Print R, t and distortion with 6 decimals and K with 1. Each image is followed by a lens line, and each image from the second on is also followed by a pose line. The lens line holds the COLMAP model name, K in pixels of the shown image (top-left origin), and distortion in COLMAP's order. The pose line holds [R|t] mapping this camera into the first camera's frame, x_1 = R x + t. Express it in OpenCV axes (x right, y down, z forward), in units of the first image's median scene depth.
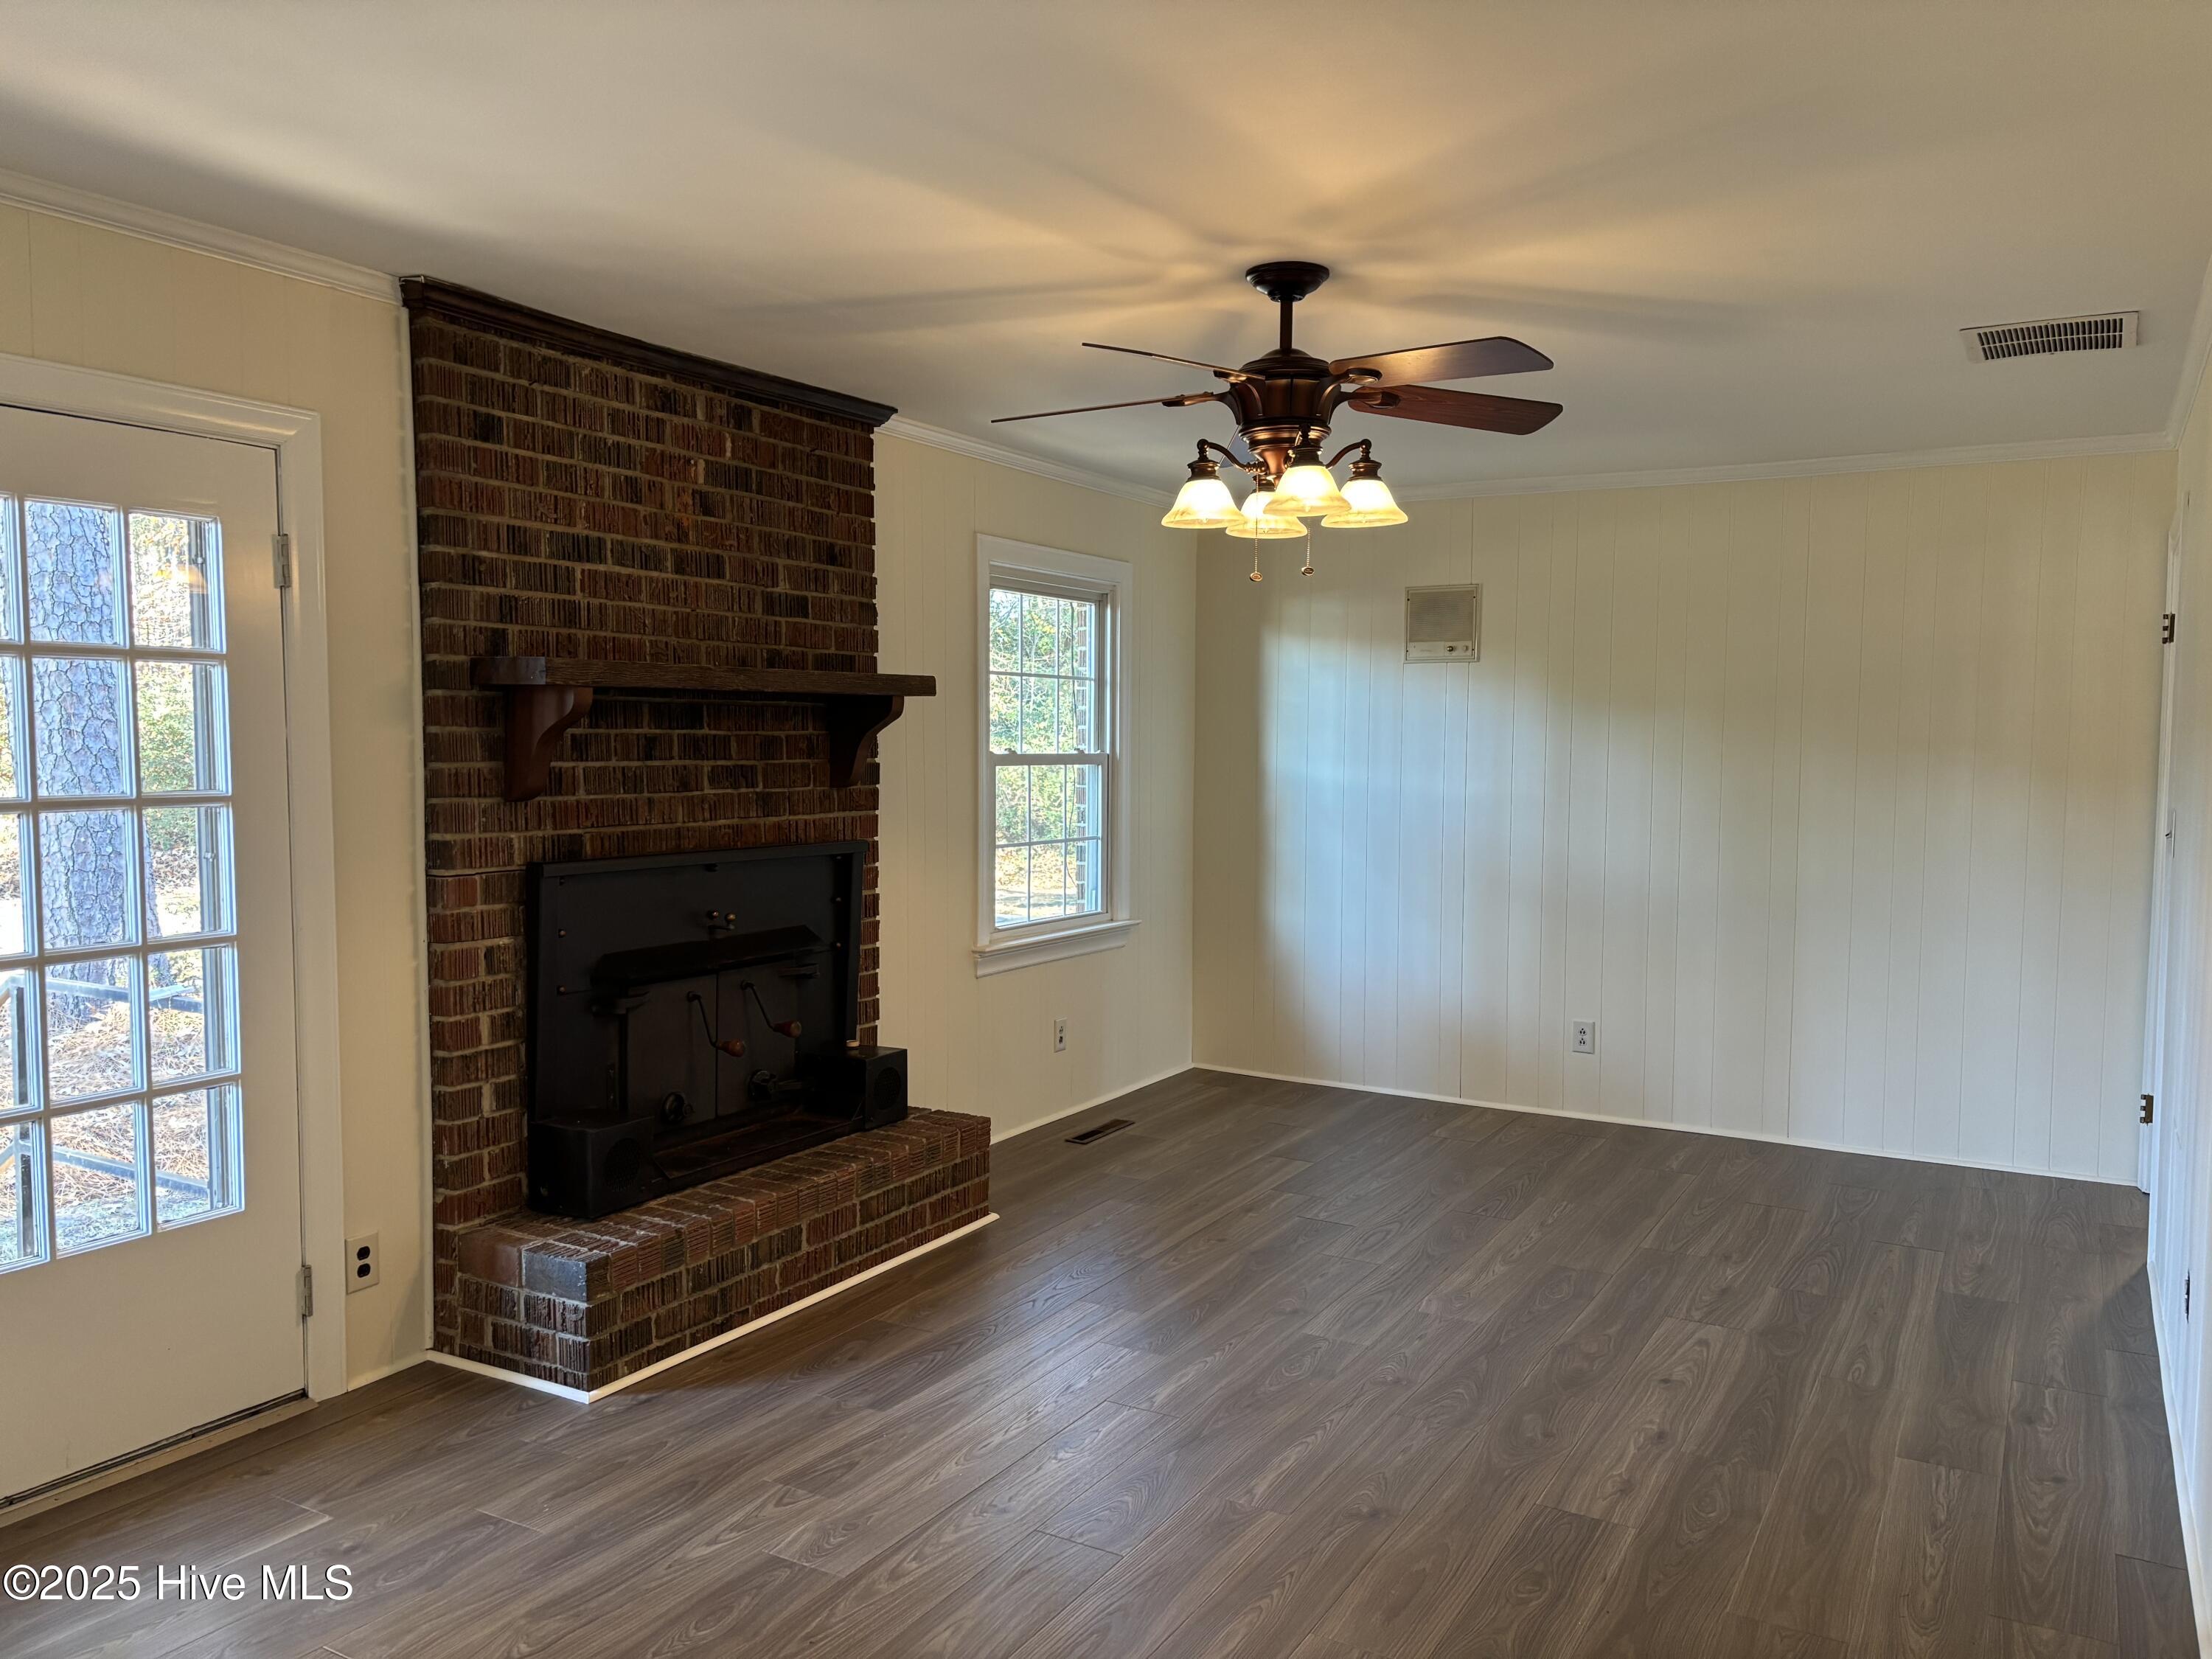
lens RADIAL K [[1648.6, 0, 1094.8], [0, 1648.6, 829.4], [0, 0, 1]] dist [0.030506, -0.023571]
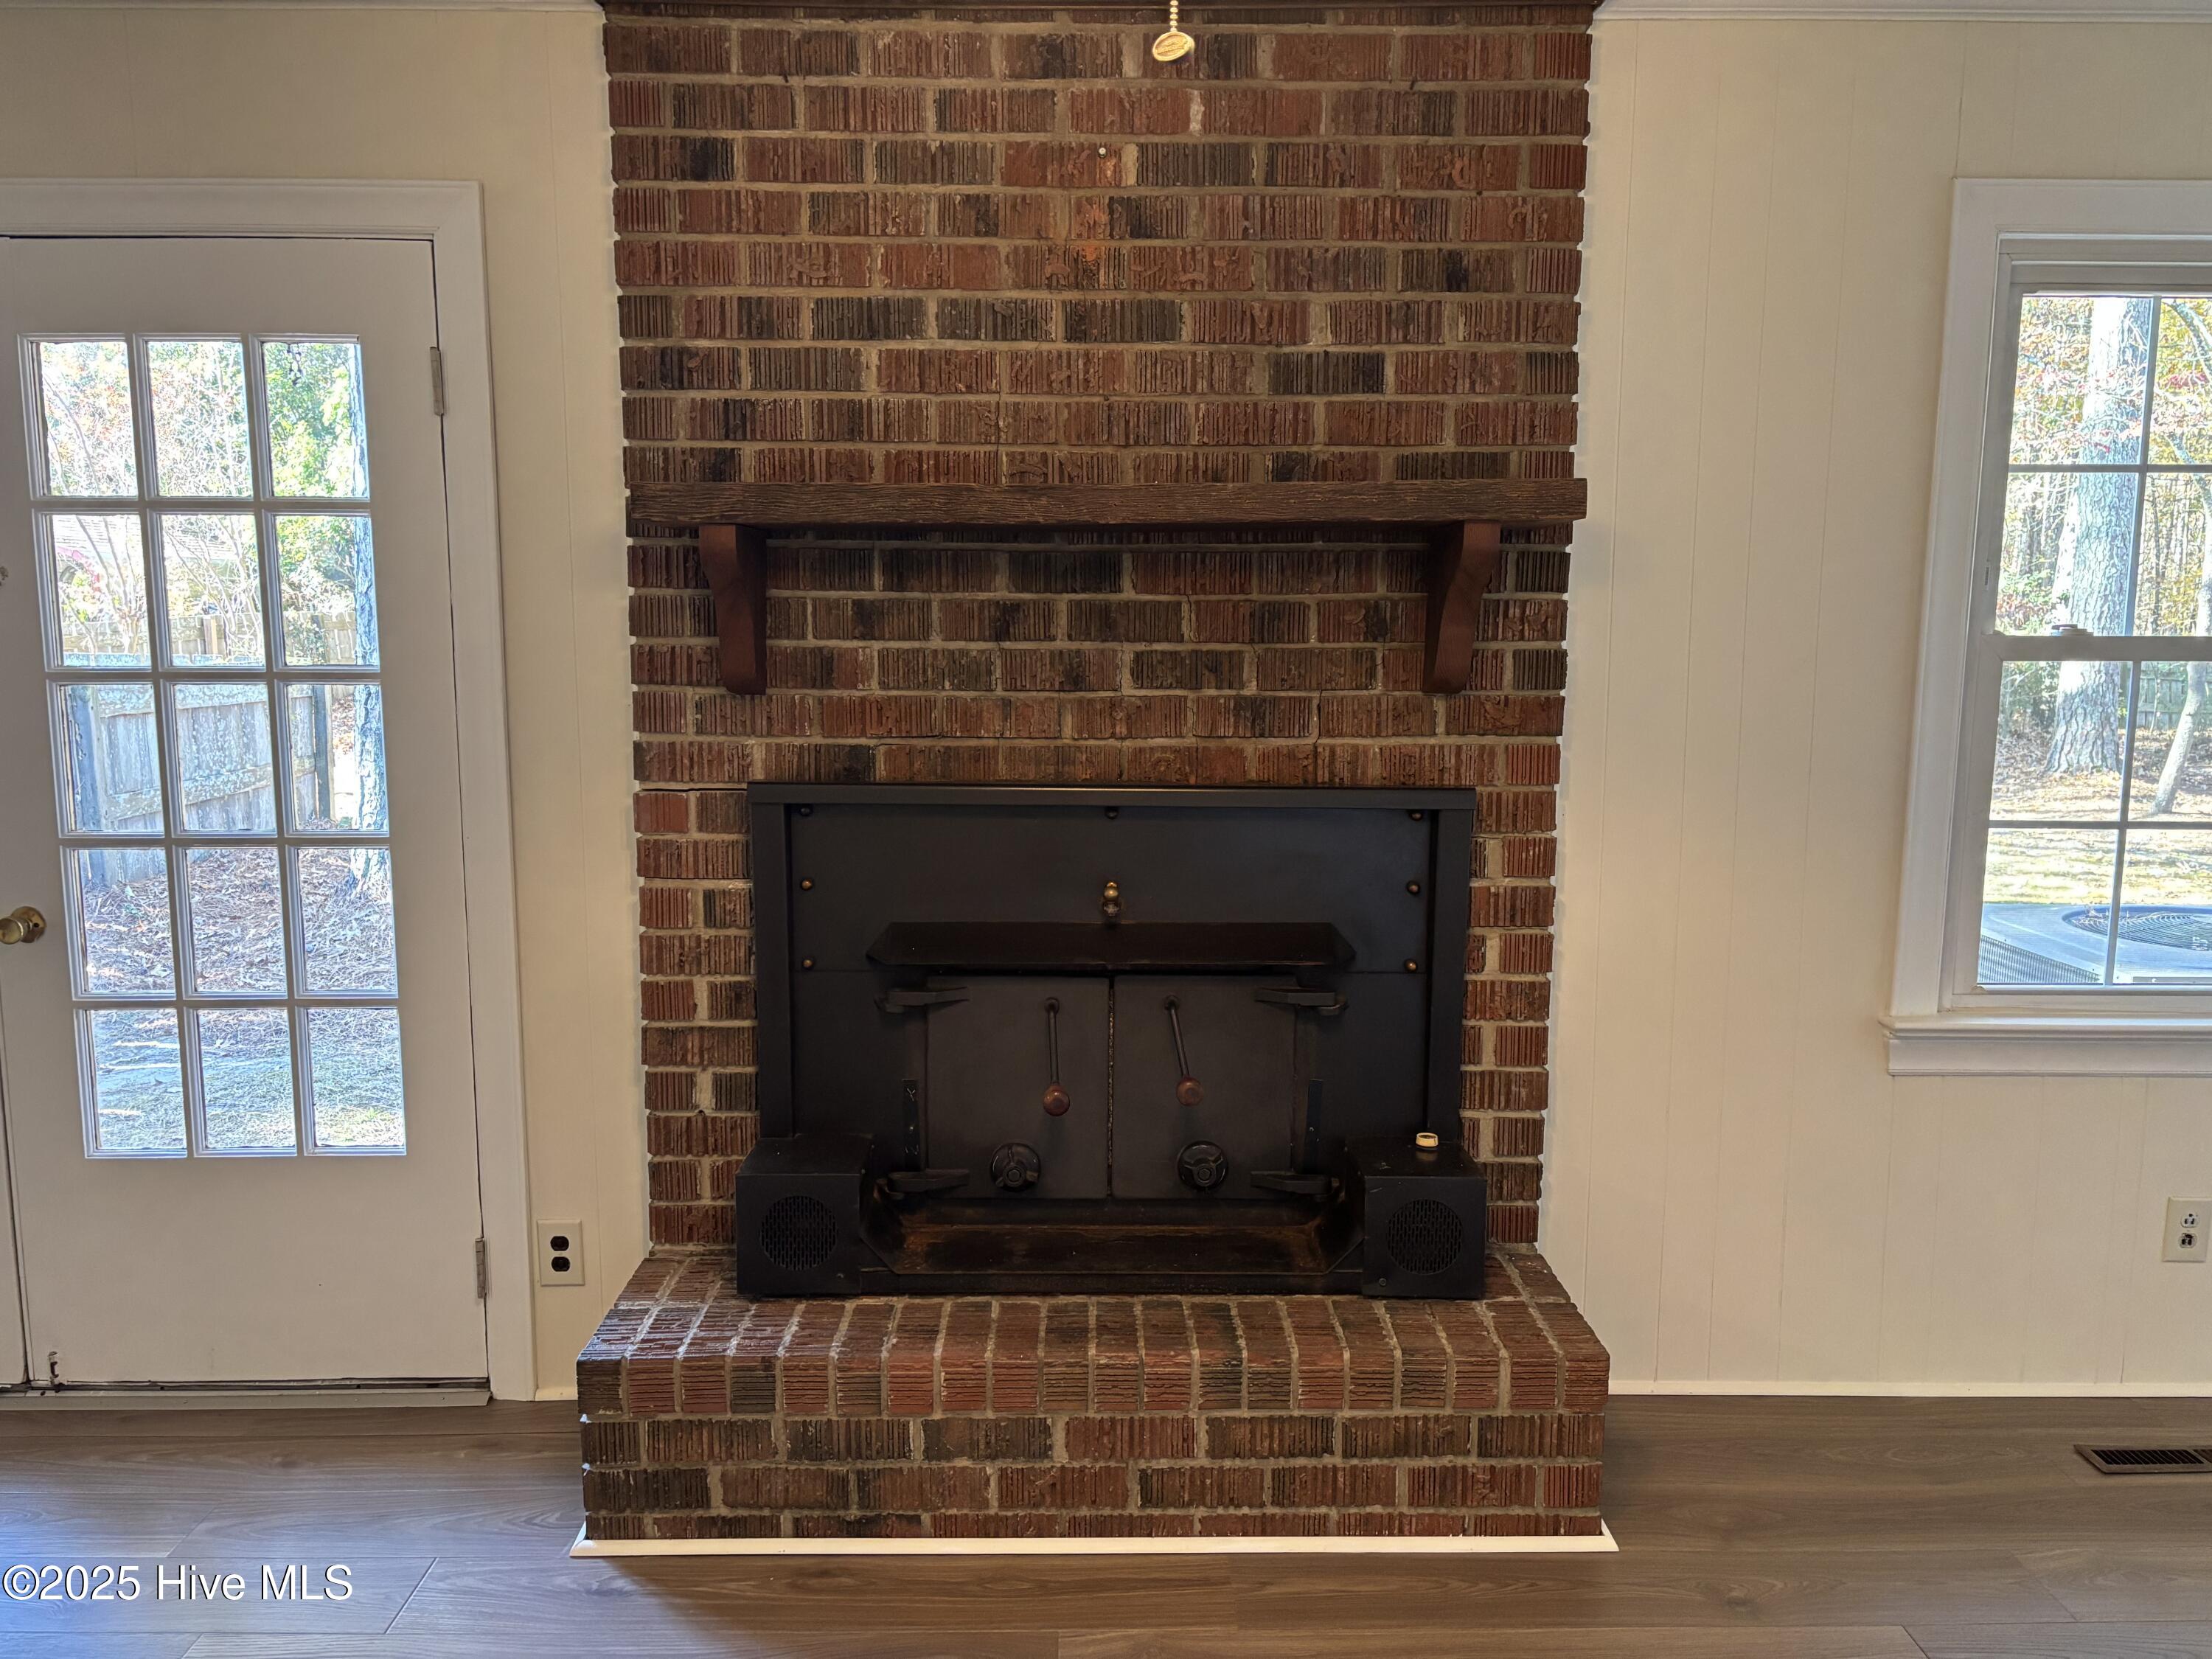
lens RADIAL K [[1648.6, 0, 1105.3], [0, 1648.6, 843.5], [0, 0, 1]] dist [0.030506, -0.023571]
pose [[0.514664, 0.108468, -0.850503, 0.317980], [-0.049140, 0.994066, 0.097042, -0.027239], [0.855982, -0.008150, 0.516941, 0.703804]]
